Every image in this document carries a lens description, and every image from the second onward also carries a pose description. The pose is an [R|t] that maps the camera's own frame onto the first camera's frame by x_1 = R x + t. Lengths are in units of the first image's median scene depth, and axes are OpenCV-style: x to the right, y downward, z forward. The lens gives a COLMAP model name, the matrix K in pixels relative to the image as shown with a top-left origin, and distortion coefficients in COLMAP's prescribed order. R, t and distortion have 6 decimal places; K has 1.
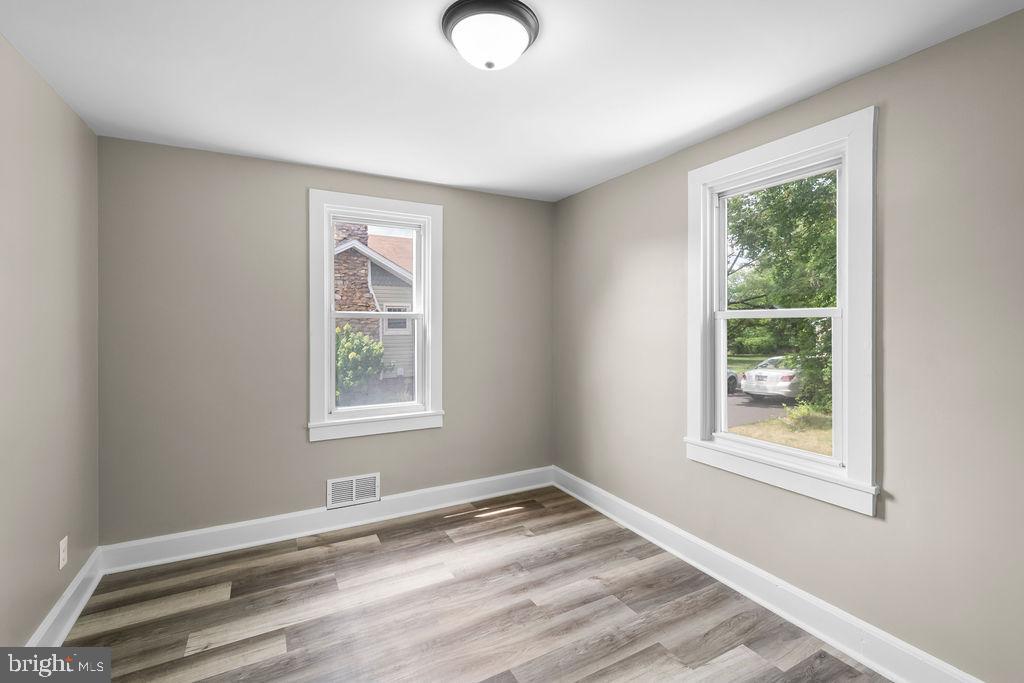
lens RADIAL K [[458.5, 0, 510.6], [0, 458.5, 326.0], [0, 0, 1]] dist [0.003198, -0.000096]
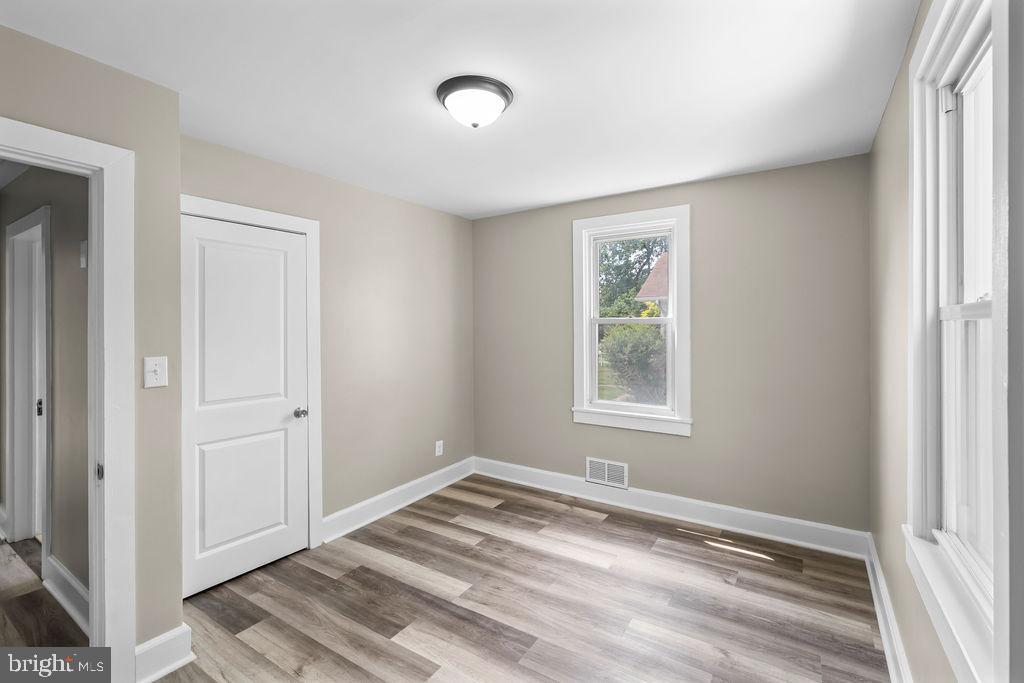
lens RADIAL K [[458.5, 0, 510.6], [0, 458.5, 326.0], [0, 0, 1]] dist [0.003198, -0.000096]
pose [[0.470382, -0.003549, -0.882456, 0.587180], [-0.003061, 0.999979, -0.005653, -0.003414], [0.882457, 0.005360, 0.470362, 0.252162]]
